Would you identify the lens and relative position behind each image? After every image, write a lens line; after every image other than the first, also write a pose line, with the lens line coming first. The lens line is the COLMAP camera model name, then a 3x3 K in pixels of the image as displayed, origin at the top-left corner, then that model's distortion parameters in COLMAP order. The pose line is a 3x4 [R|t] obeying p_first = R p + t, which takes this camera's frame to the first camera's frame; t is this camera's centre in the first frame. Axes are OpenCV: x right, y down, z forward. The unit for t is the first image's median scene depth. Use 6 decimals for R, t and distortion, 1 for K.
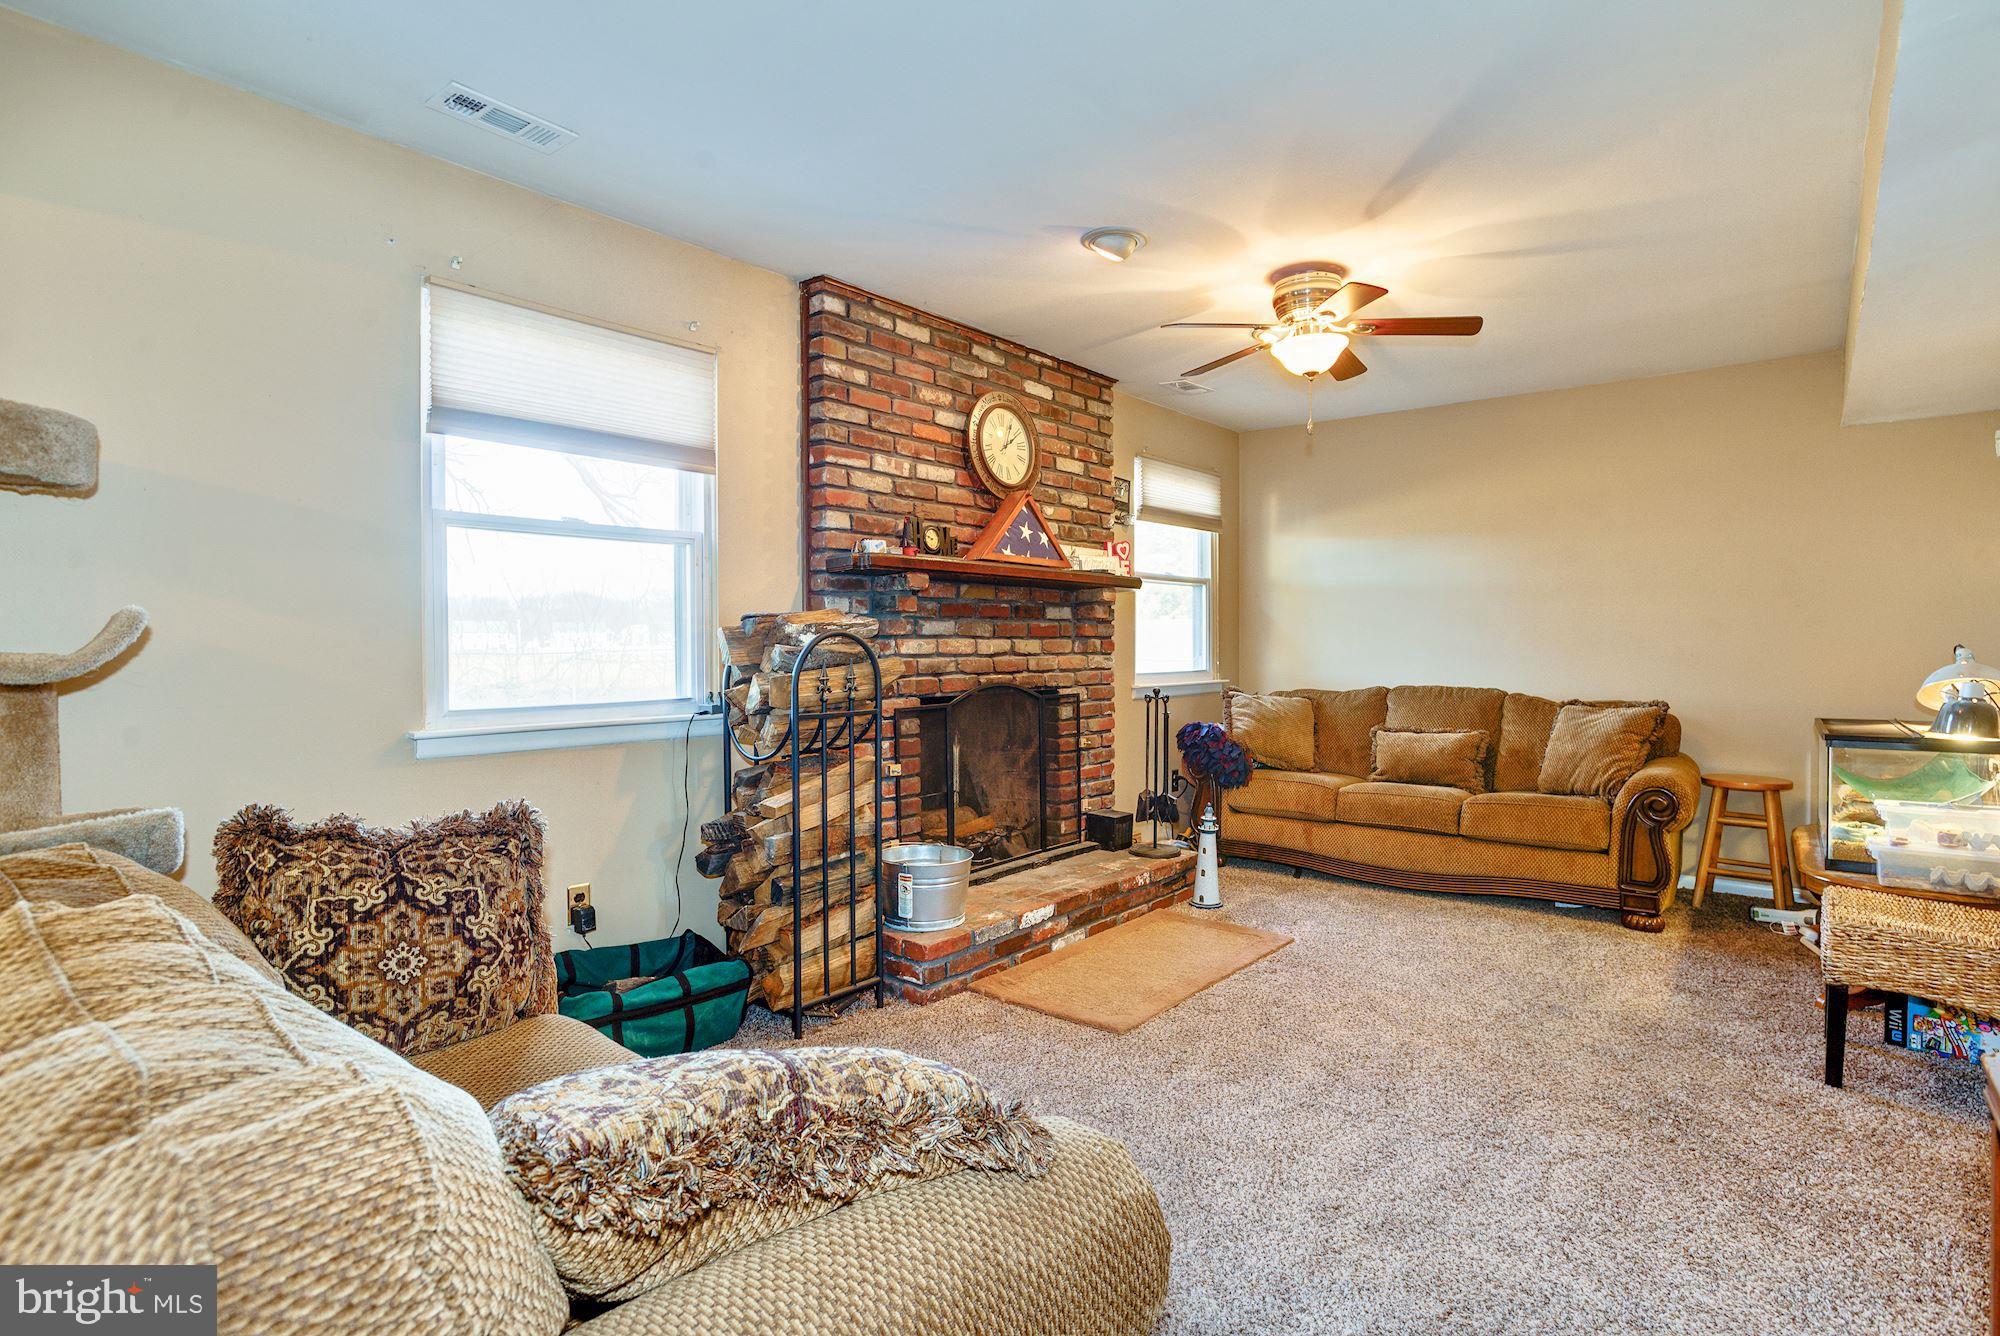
lens RADIAL K [[995.9, 0, 998.6], [0, 995.9, 663.7], [0, 0, 1]] dist [-0.049650, 0.026347]
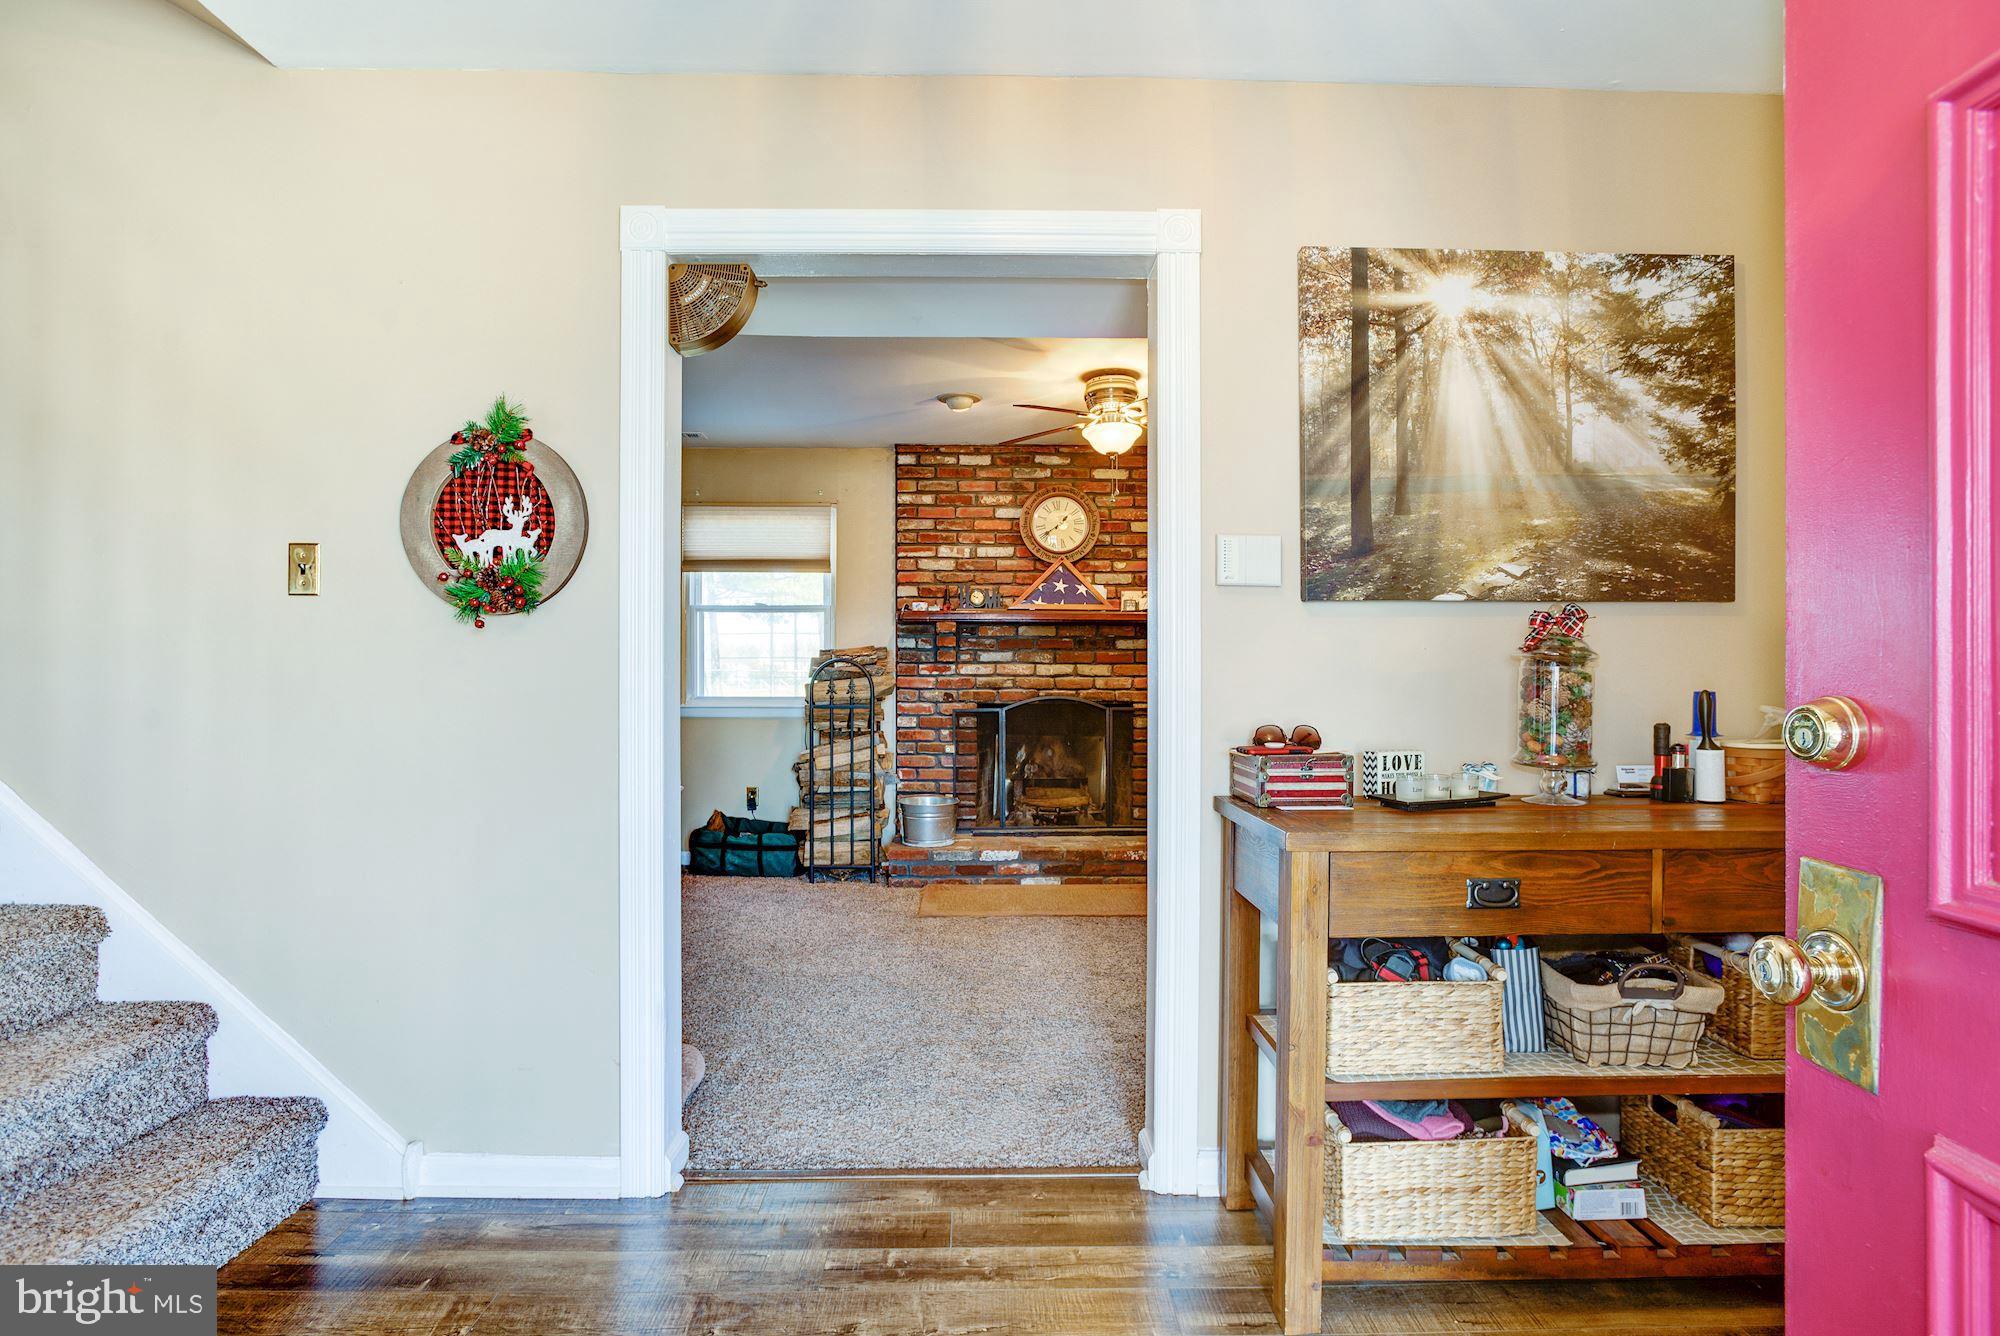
lens RADIAL K [[939.7, 0, 998.9], [0, 939.7, 684.1], [0, 0, 1]] dist [-0.001628, 0.000662]
pose [[0.653913, 0.015307, -0.756415, 0.969713], [-0.019983, 0.999796, 0.002957, 0.000037], [0.756306, 0.013182, 0.654085, 0.092564]]
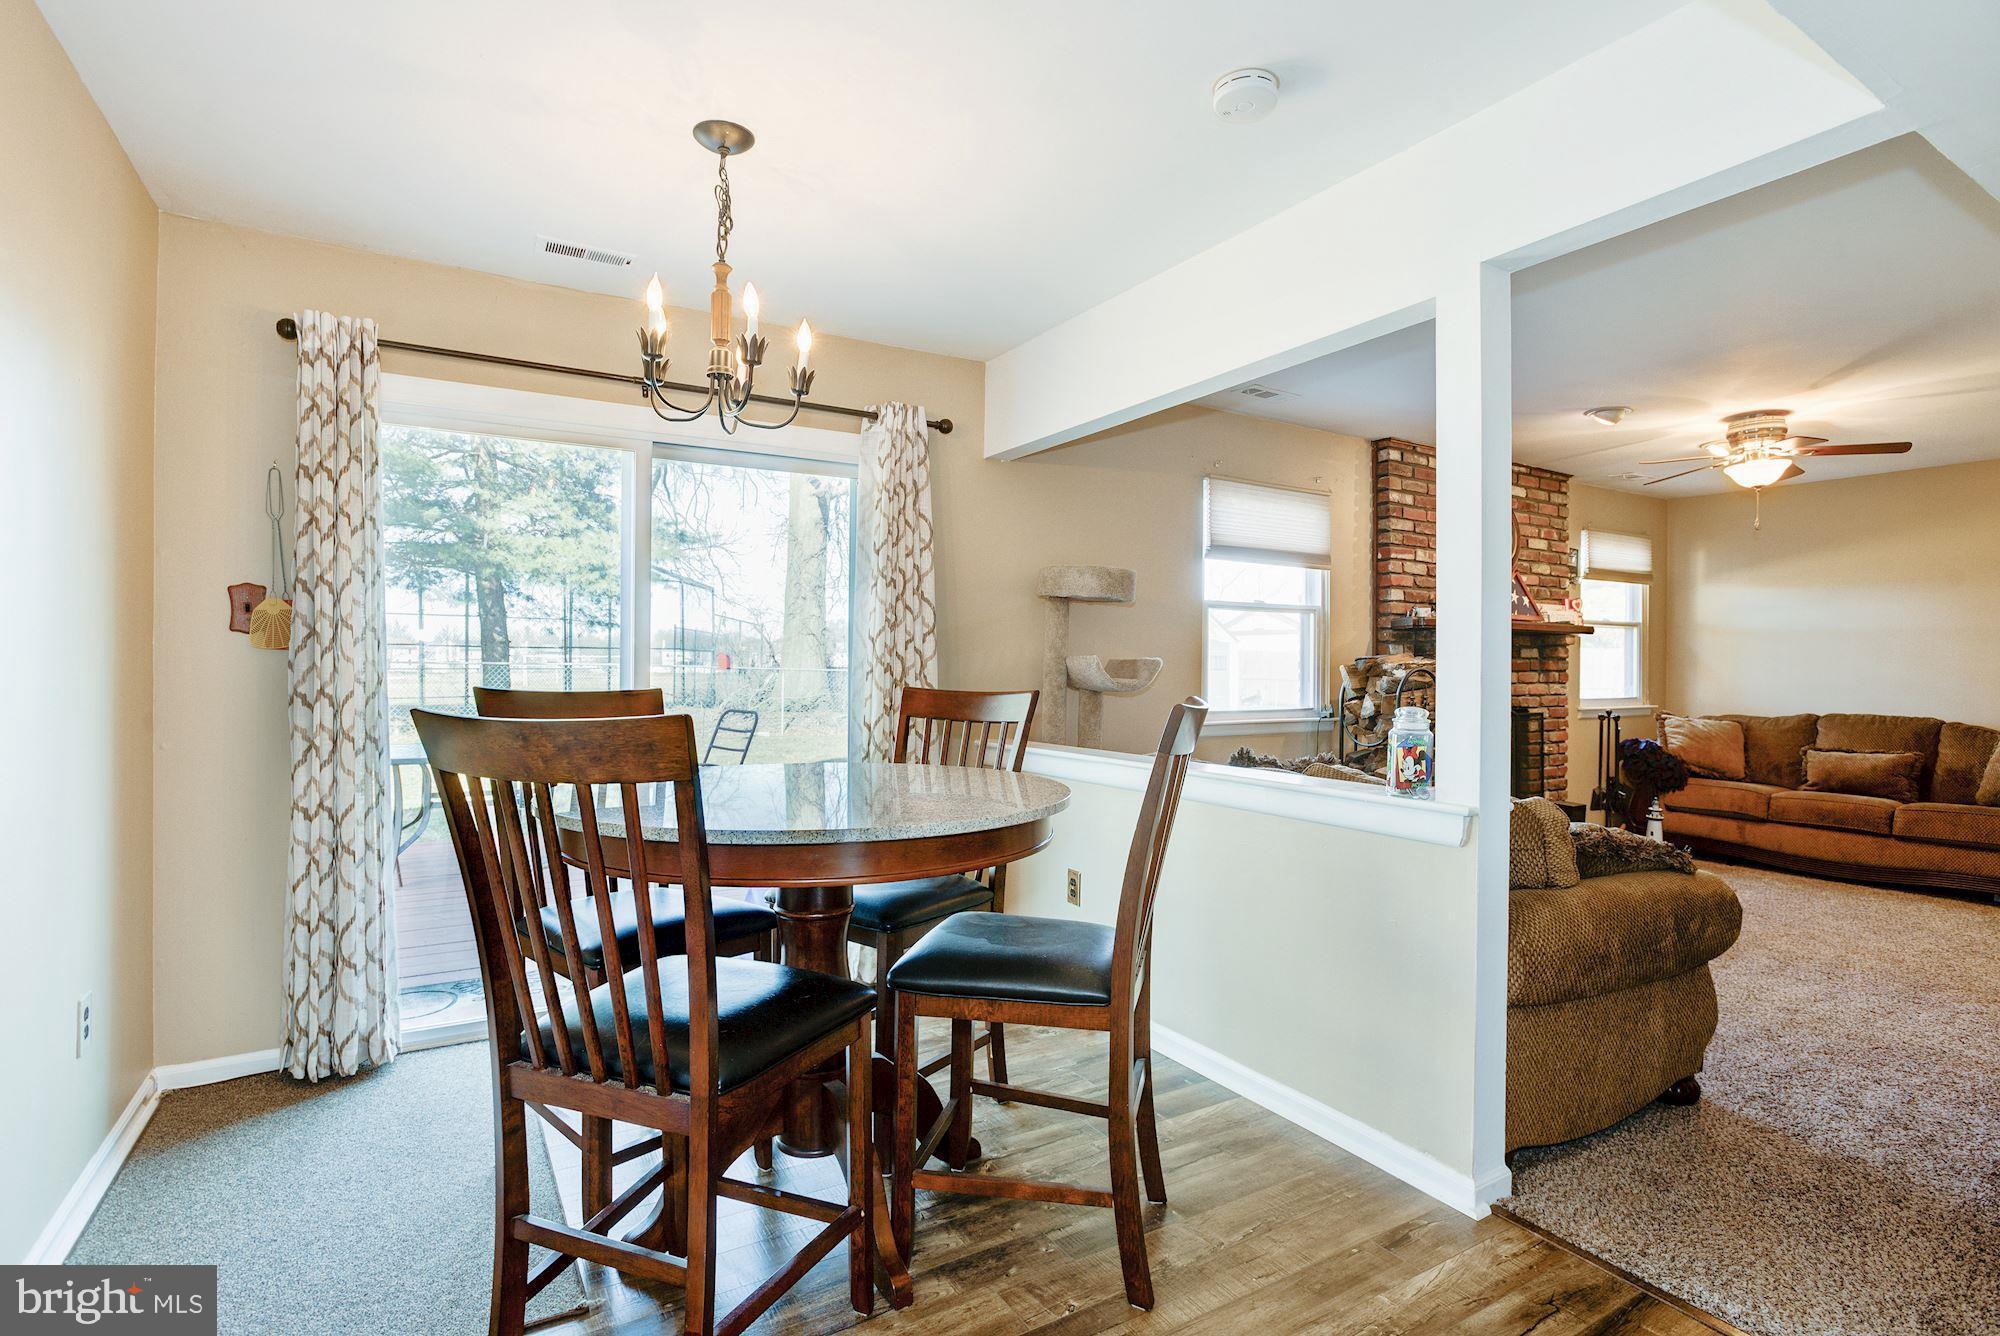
lens RADIAL K [[995.9, 0, 978.6], [0, 995.9, 667.4], [0, 0, 1]] dist [-0.049650, 0.026347]
pose [[0.947317, 0.010281, -0.320133, -0.250026], [-0.016331, 0.999735, -0.016220, 0.003194], [0.319881, 0.020594, 0.947234, -0.575322]]
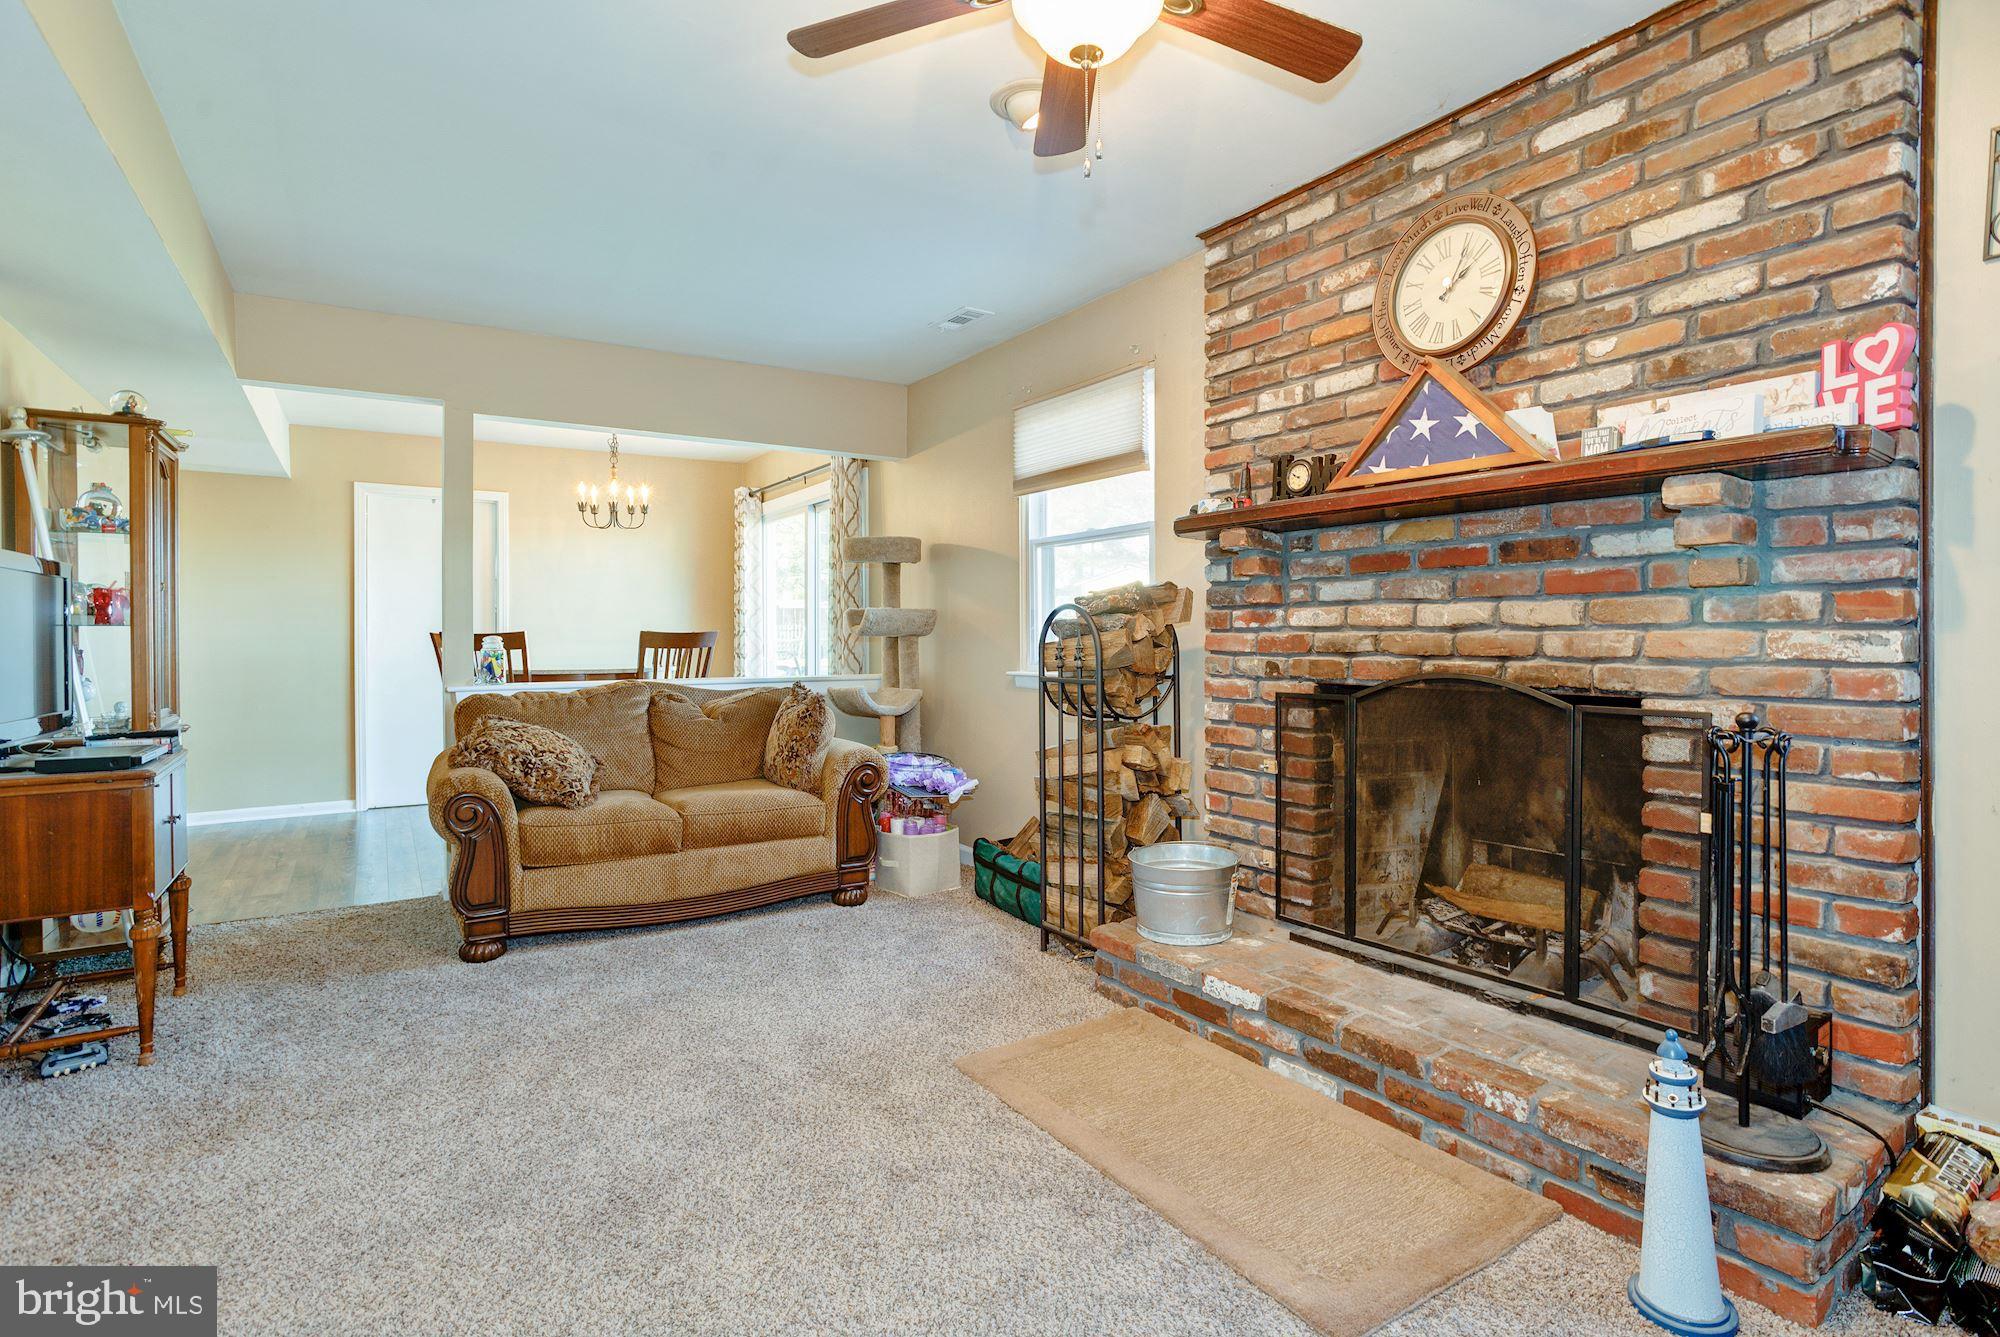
lens RADIAL K [[995.9, 0, 999.0], [0, 995.9, 643.6], [0, 0, 1]] dist [-0.049650, 0.026347]
pose [[-0.298709, 0.009973, -0.954292, 0.691941], [-0.014442, 0.999784, 0.014969, -0.004500], [0.954235, 0.018254, -0.298500, 0.951141]]
